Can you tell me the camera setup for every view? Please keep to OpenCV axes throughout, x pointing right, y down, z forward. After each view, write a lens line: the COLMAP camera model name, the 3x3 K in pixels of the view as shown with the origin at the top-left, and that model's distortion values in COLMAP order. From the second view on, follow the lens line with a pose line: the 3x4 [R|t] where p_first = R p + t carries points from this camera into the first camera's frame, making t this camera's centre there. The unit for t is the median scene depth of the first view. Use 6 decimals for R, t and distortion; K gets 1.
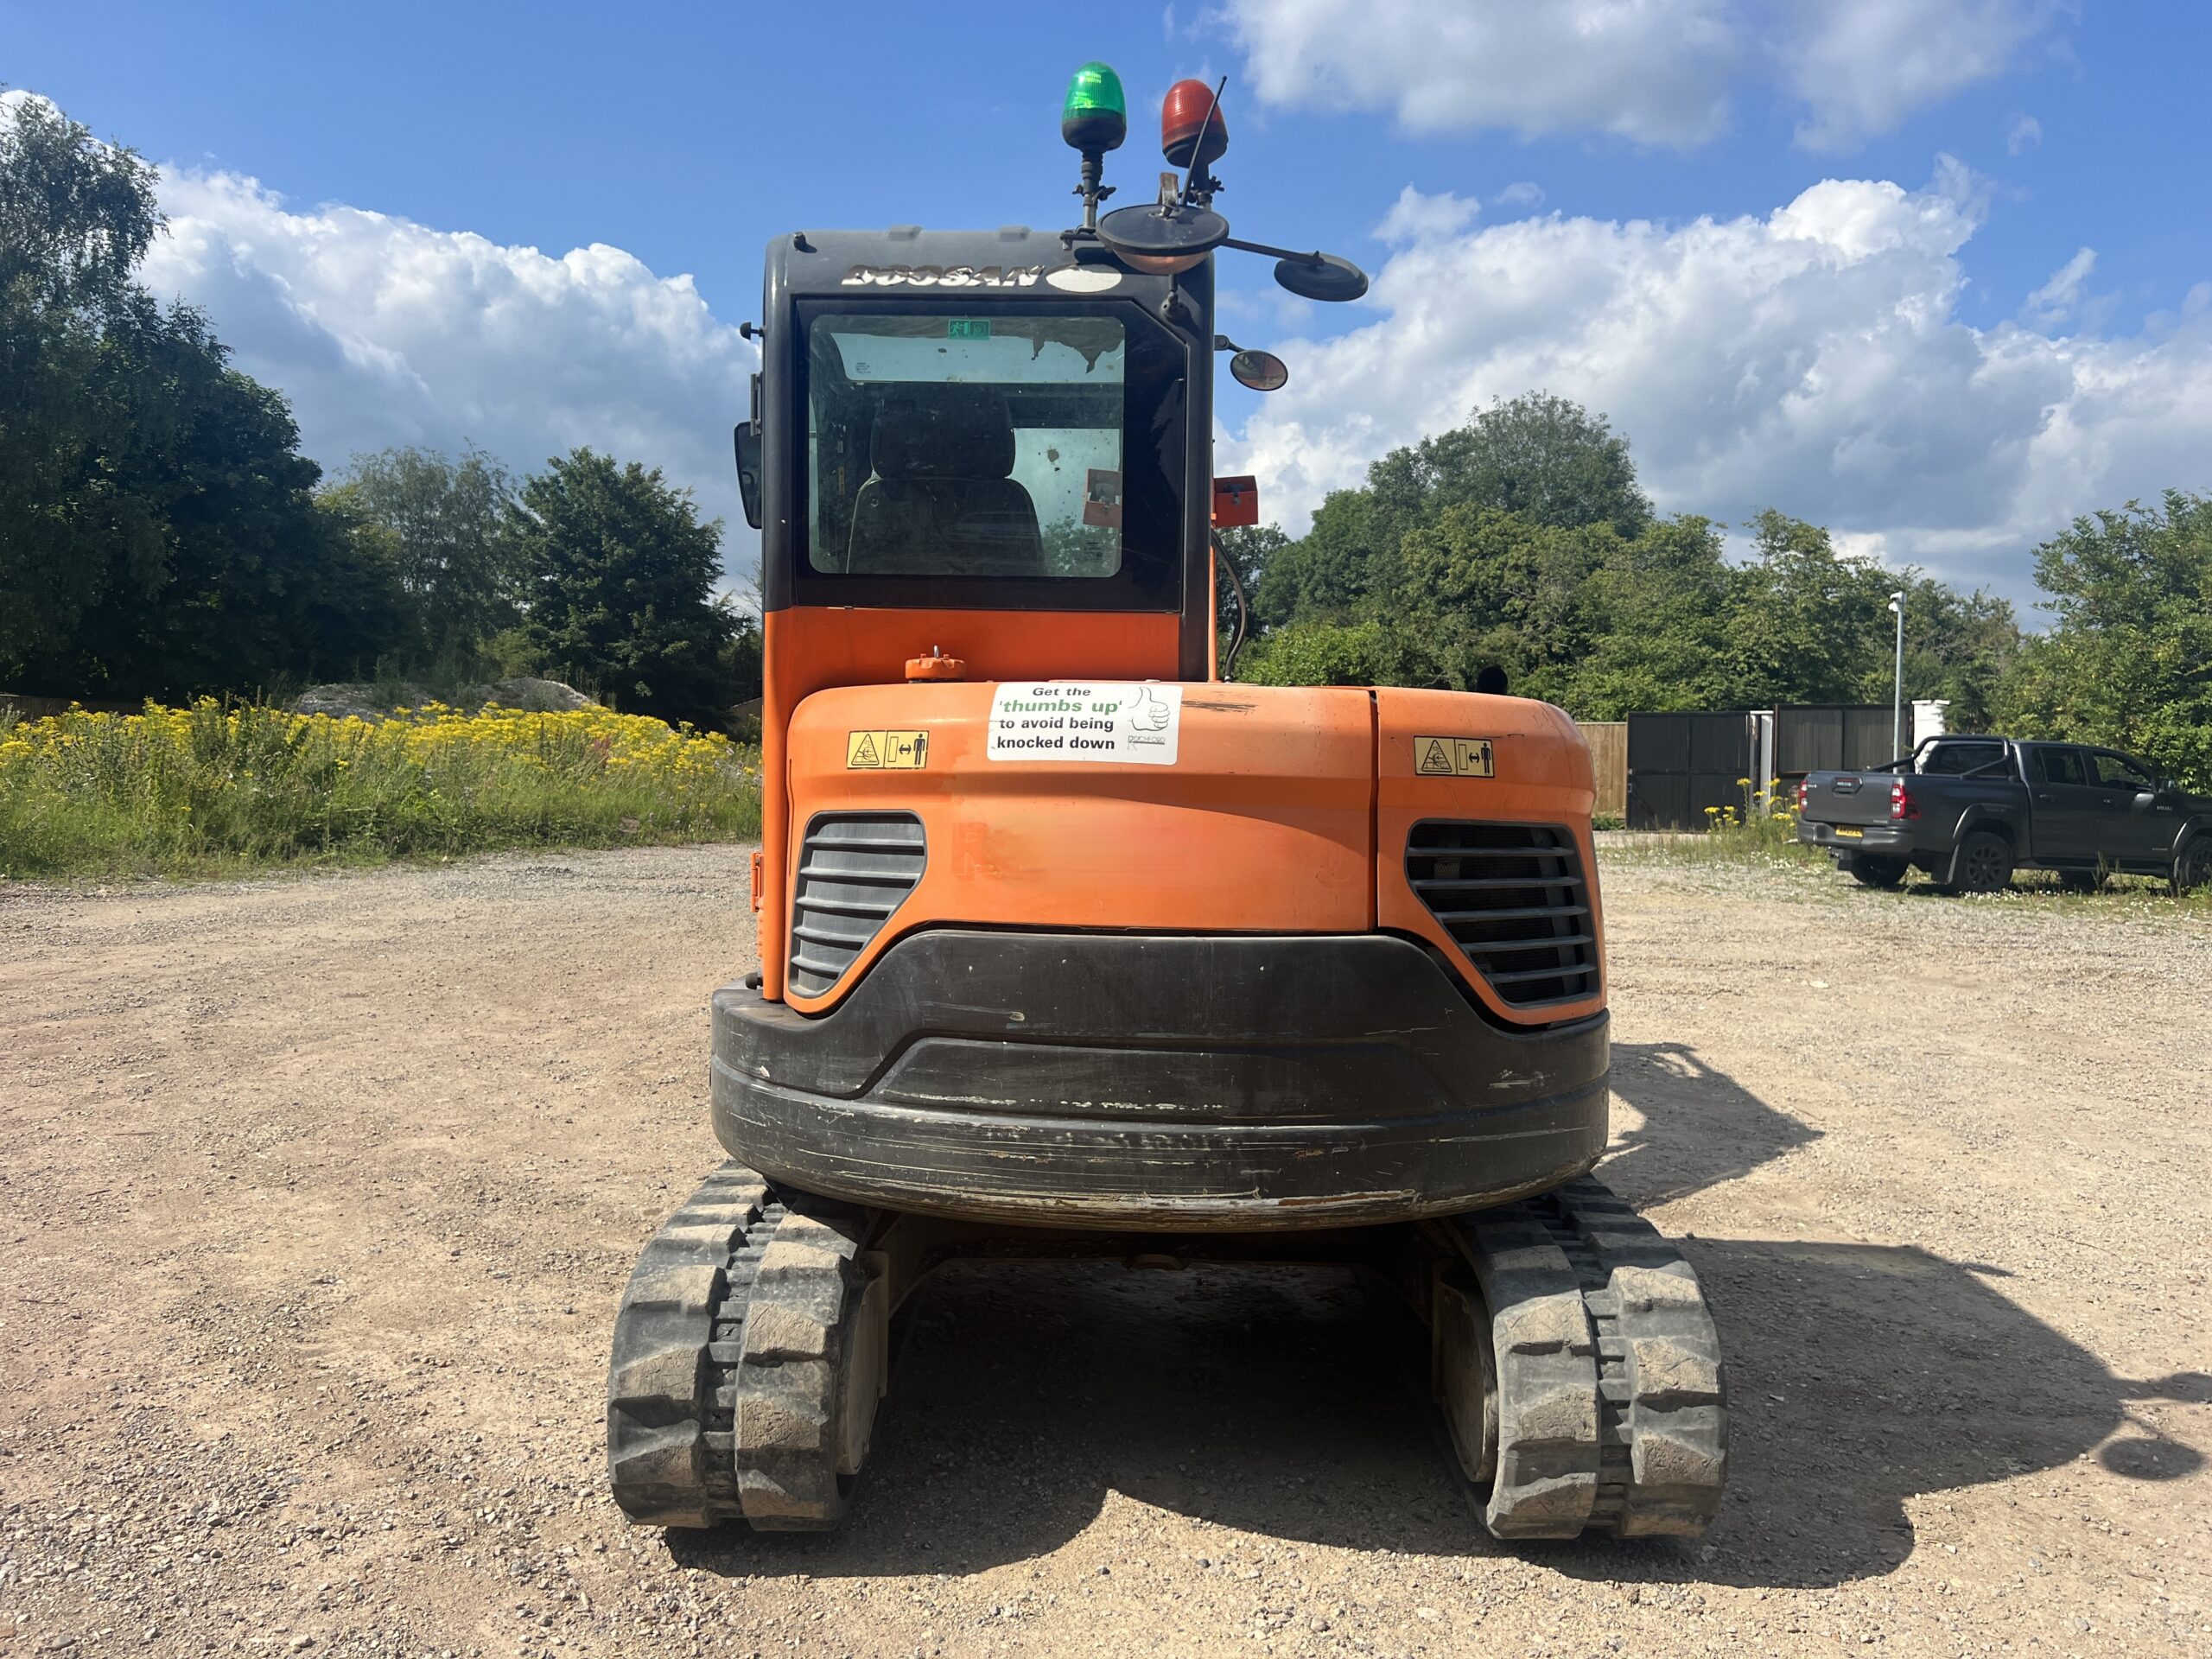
lens RADIAL K [[1651.8, 0, 1109.2], [0, 1651.8, 835.2], [0, 0, 1]] dist [0.090435, -0.125315]
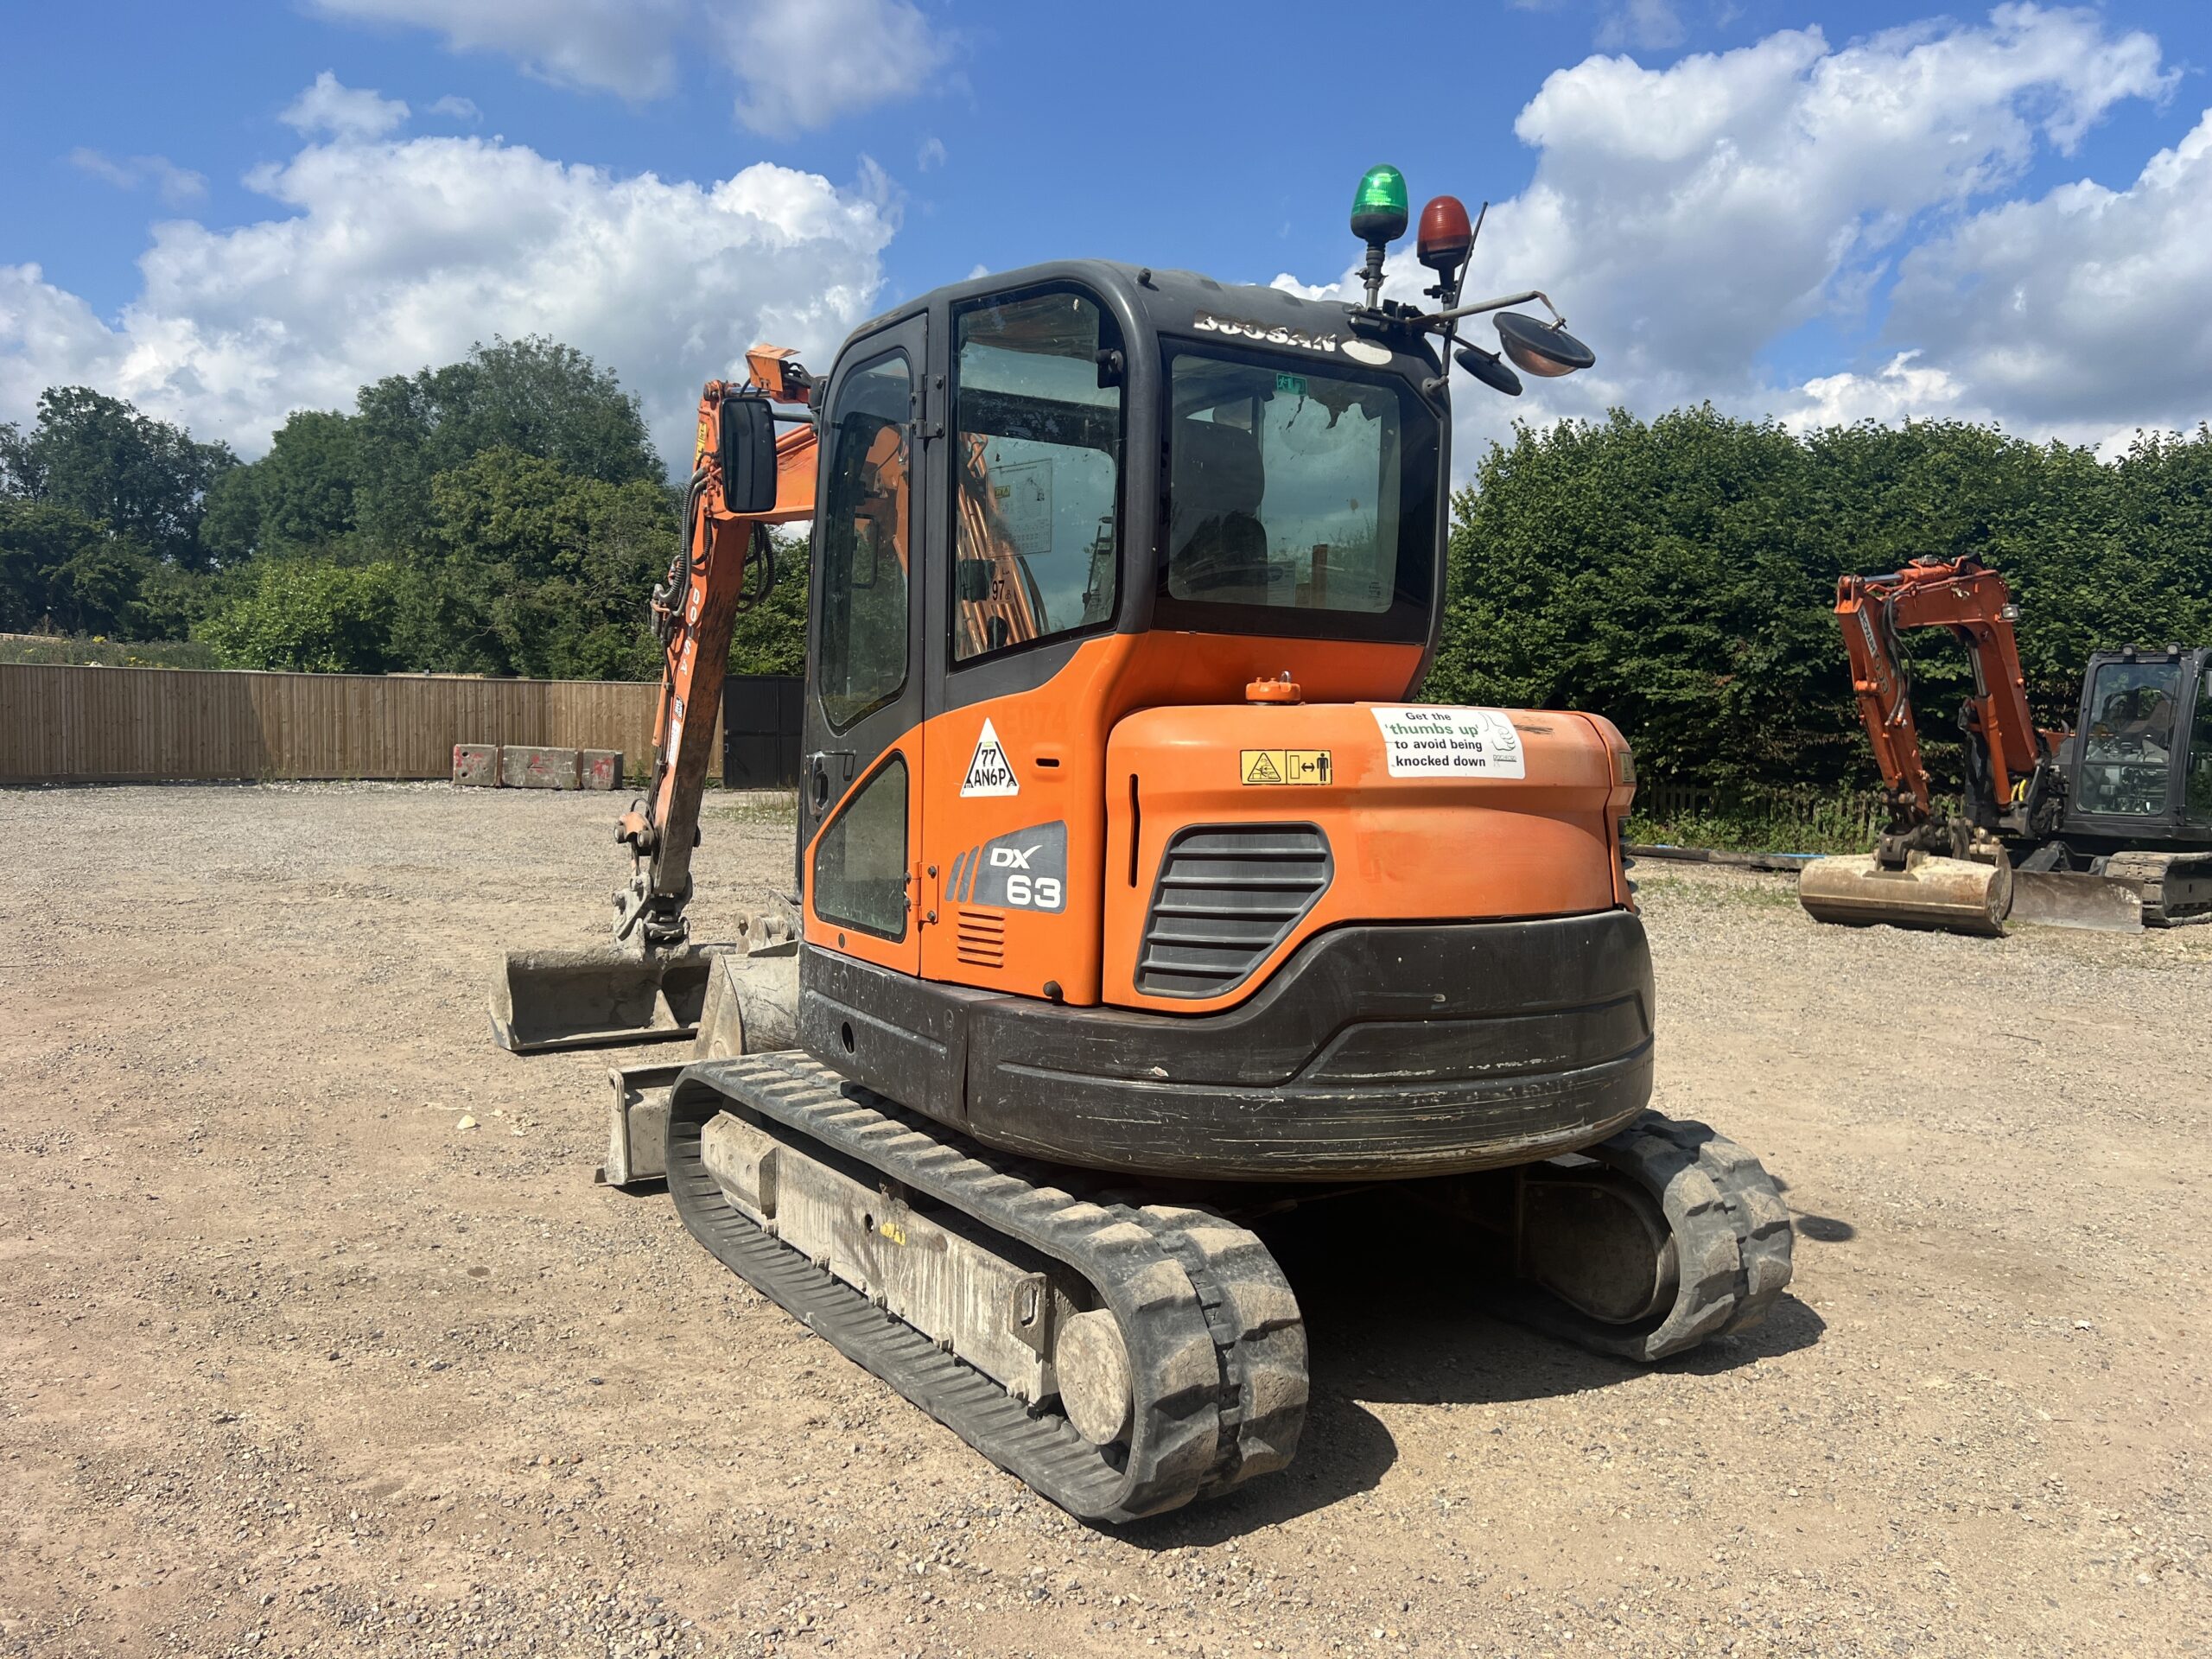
lens RADIAL K [[1684.6, 0, 1106.0], [0, 1684.6, 829.5], [0, 0, 1]] dist [0.071984, -0.093719]
pose [[0.823243, -0.032238, 0.566773, -0.831682], [0.019528, 0.999404, 0.028482, -0.042678], [-0.567353, -0.012380, 0.823381, 0.139953]]
